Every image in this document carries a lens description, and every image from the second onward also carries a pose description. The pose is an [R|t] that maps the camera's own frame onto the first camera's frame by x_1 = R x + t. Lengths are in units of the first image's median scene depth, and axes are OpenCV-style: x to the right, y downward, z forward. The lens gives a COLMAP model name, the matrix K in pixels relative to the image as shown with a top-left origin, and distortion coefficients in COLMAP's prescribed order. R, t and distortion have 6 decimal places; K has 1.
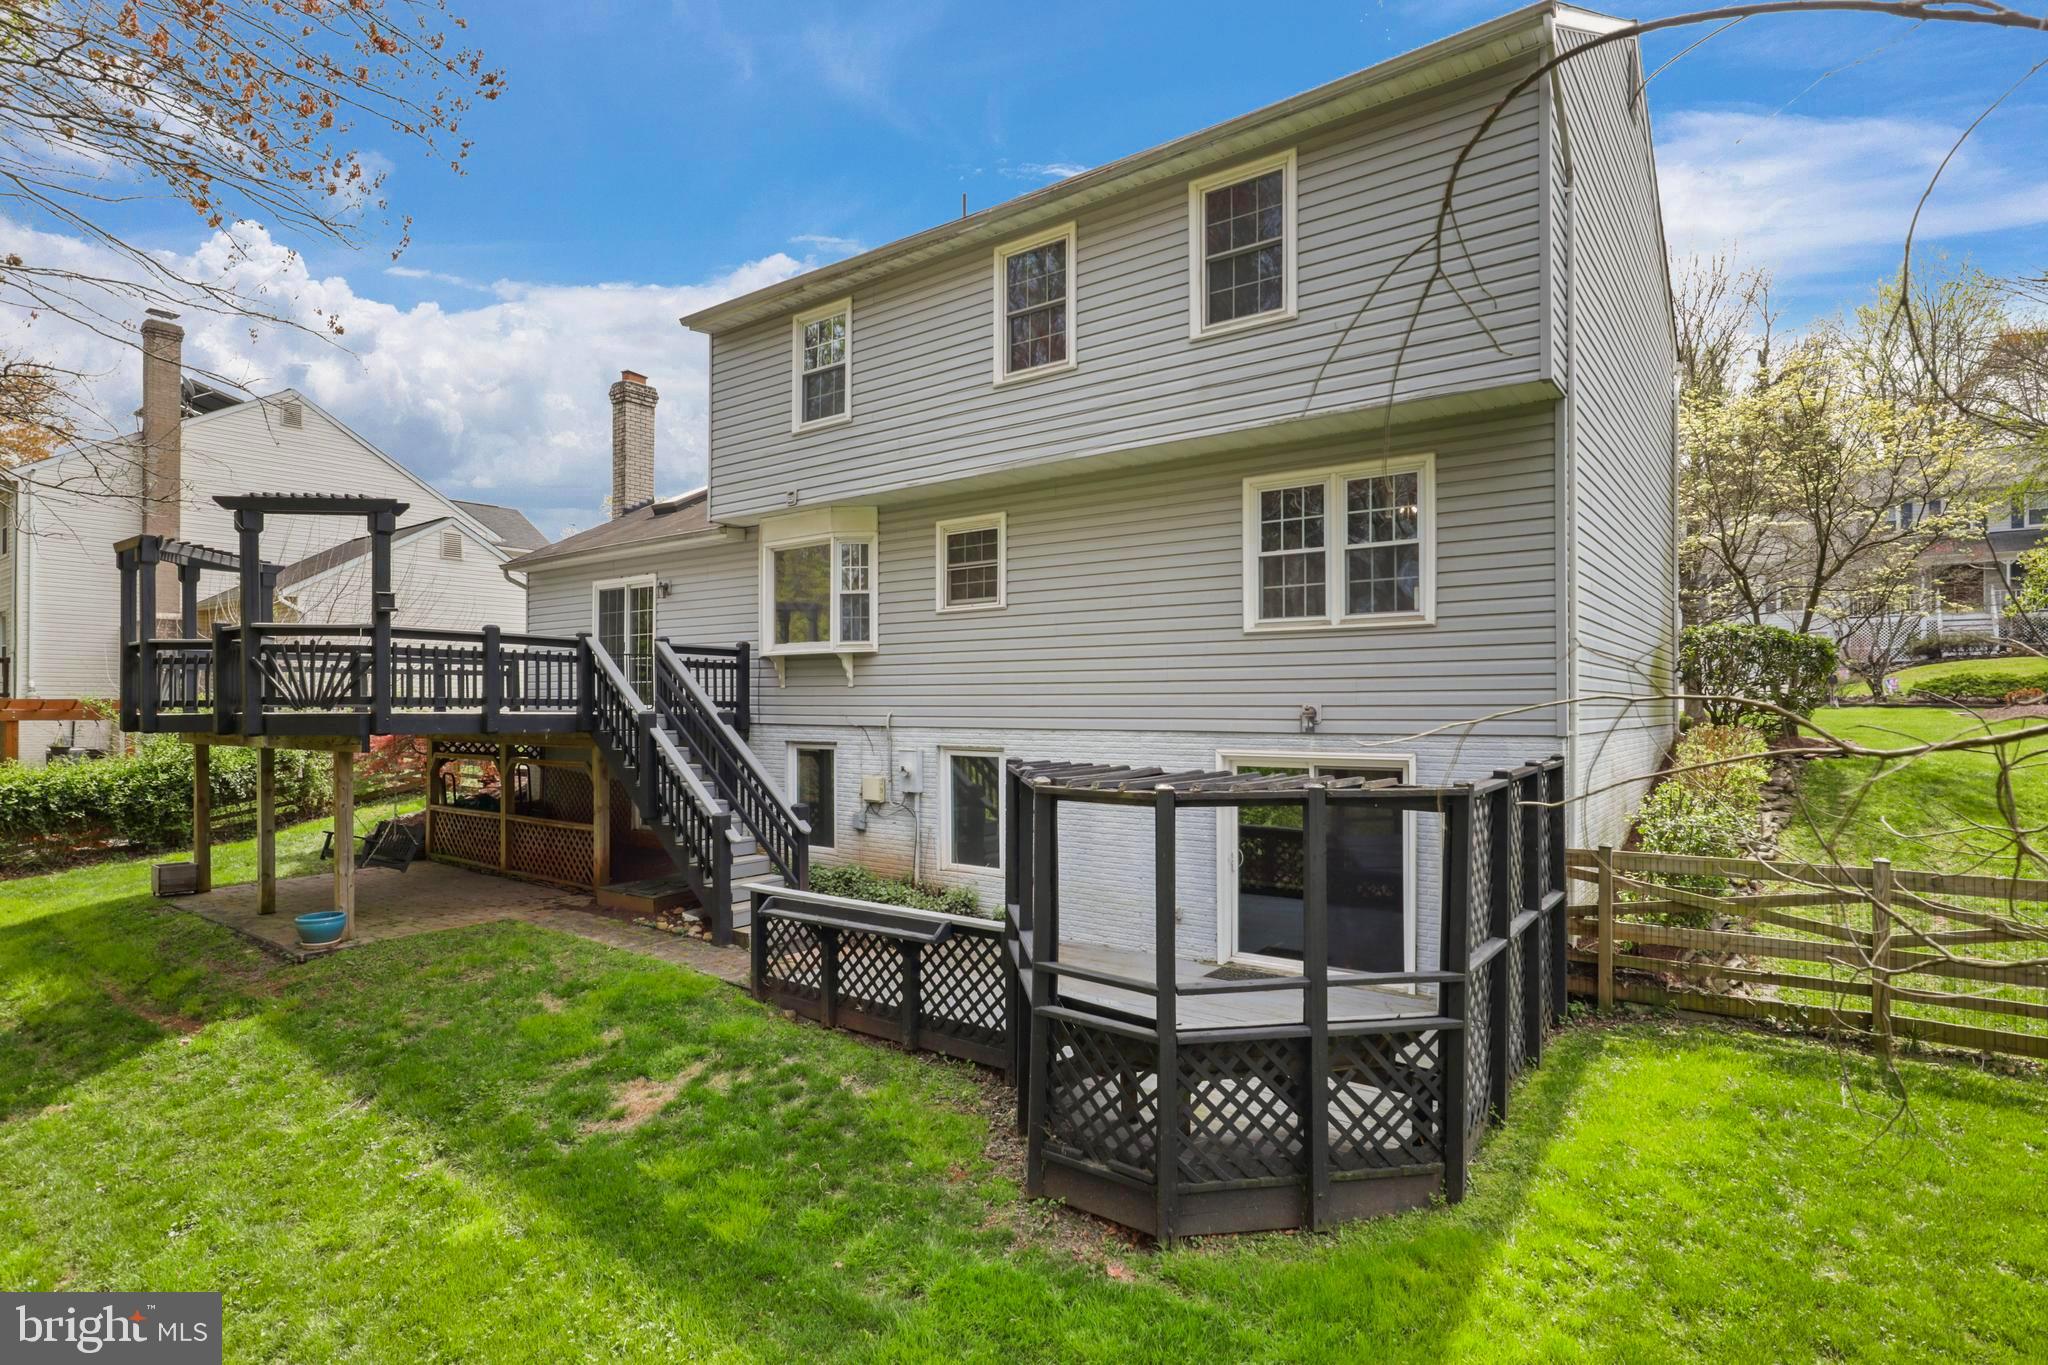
lens RADIAL K [[1024.1, 0, 1033.5], [0, 1024.1, 695.1], [0, 0, 1]] dist [-0.017653, 0.012435]
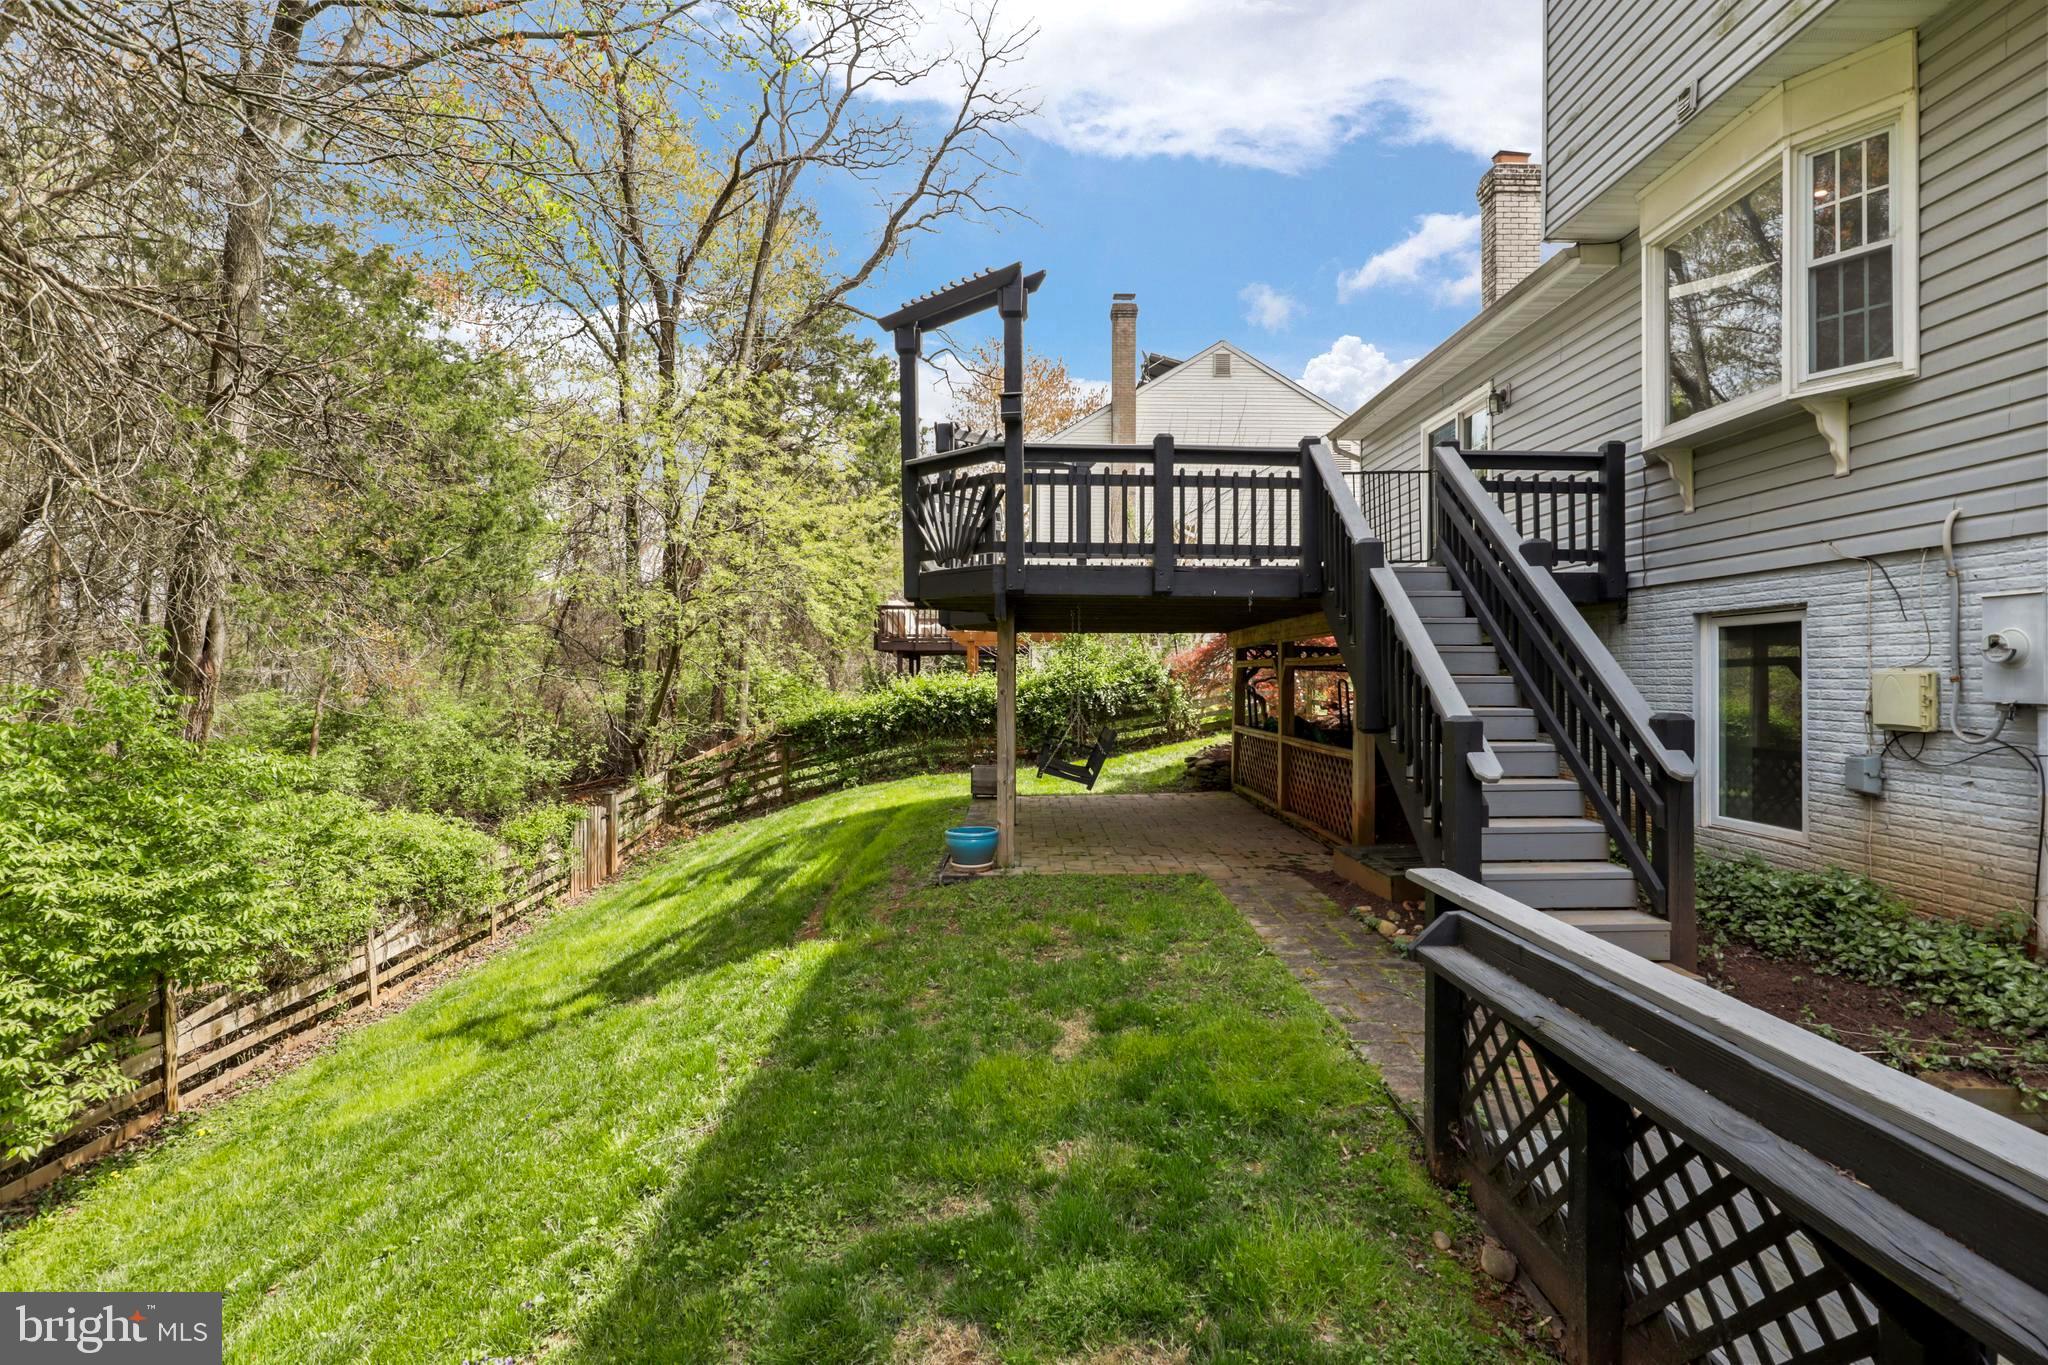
lens RADIAL K [[1024.1, 0, 1020.7], [0, 1024.1, 669.2], [0, 0, 1]] dist [-0.017653, 0.012435]
pose [[0.602914, -0.002506, -0.797802, -0.041698], [0.006567, 0.999977, 0.001822, 0.075968], [0.797779, -0.006337, 0.602917, 0.459526]]
